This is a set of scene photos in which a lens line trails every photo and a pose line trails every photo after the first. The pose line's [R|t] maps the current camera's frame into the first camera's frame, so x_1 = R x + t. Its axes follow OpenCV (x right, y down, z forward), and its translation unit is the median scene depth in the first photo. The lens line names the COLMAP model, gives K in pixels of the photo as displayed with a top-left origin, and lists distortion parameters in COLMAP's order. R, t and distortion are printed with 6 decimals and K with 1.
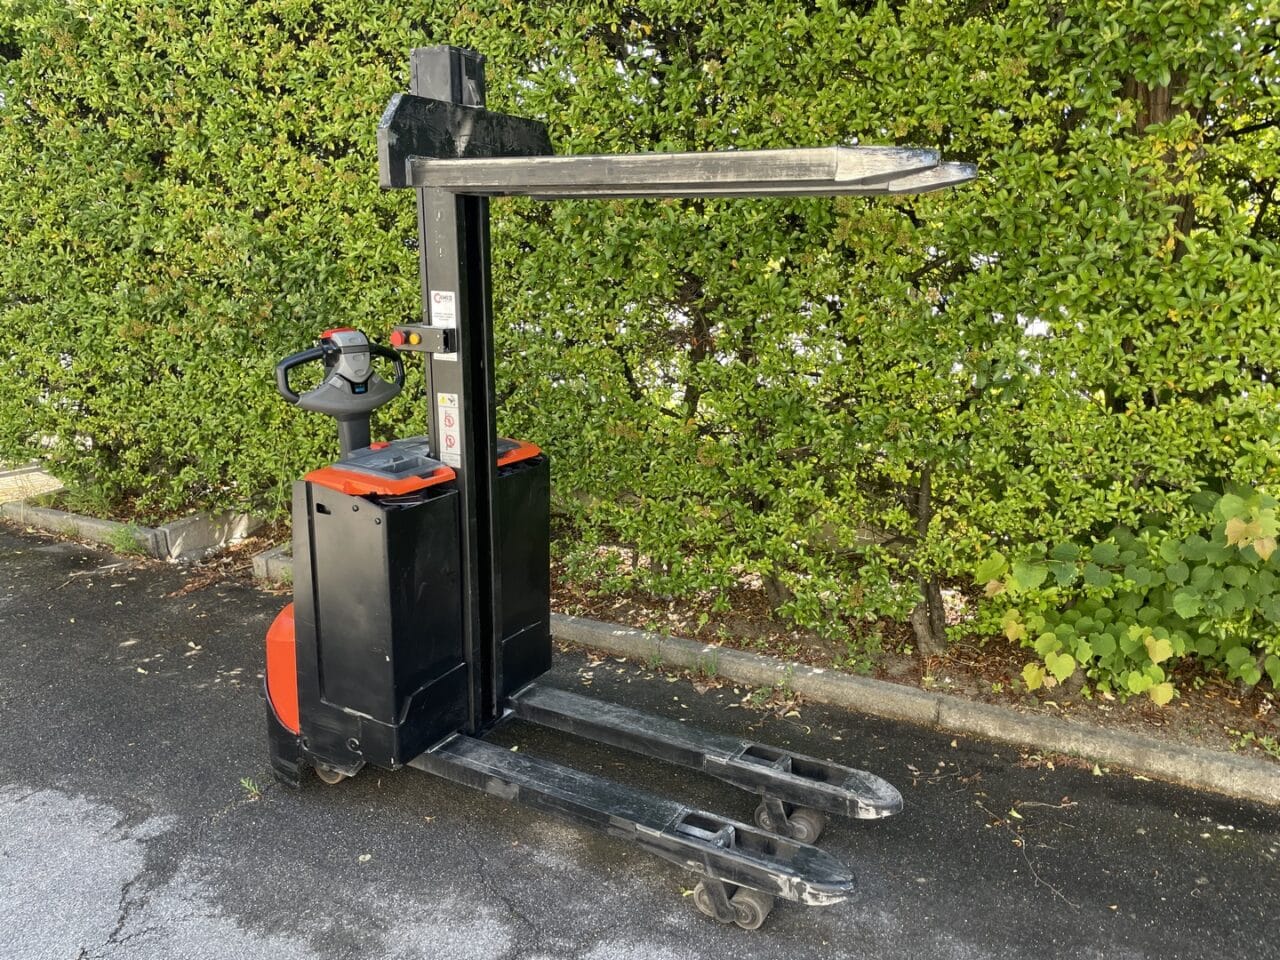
lens RADIAL K [[985.3, 0, 631.7], [0, 985.3, 481.0], [0, 0, 1]] dist [0.066365, -0.093161]
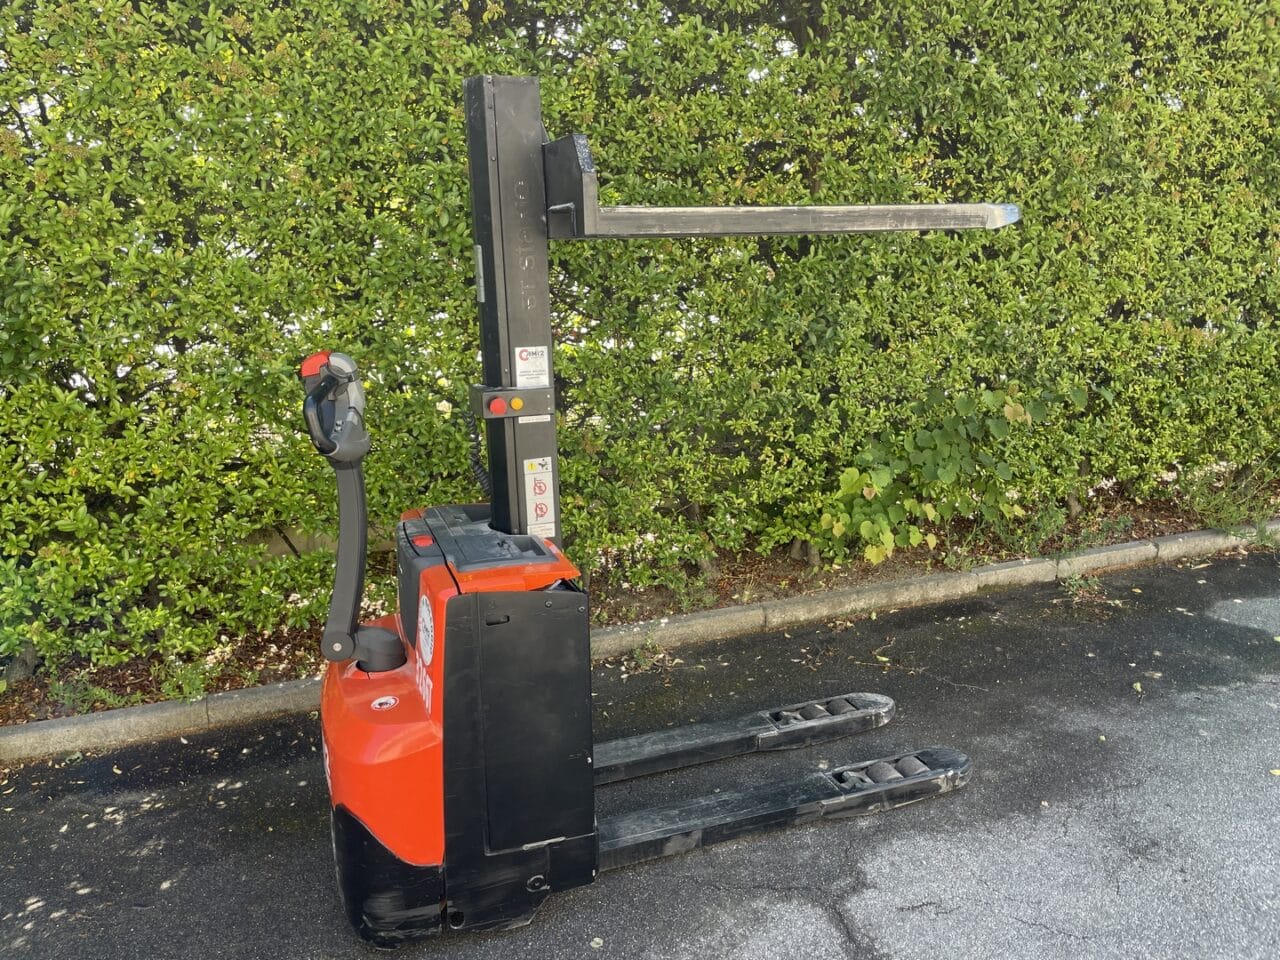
lens RADIAL K [[985.3, 0, 617.0], [0, 985.3, 476.6], [0, 0, 1]] dist [0.066365, -0.093161]
pose [[0.650117, -0.192843, 0.734955, -0.815045], [0.194532, 0.977263, 0.084345, -0.089408], [-0.734510, 0.088138, 0.672849, 0.367625]]
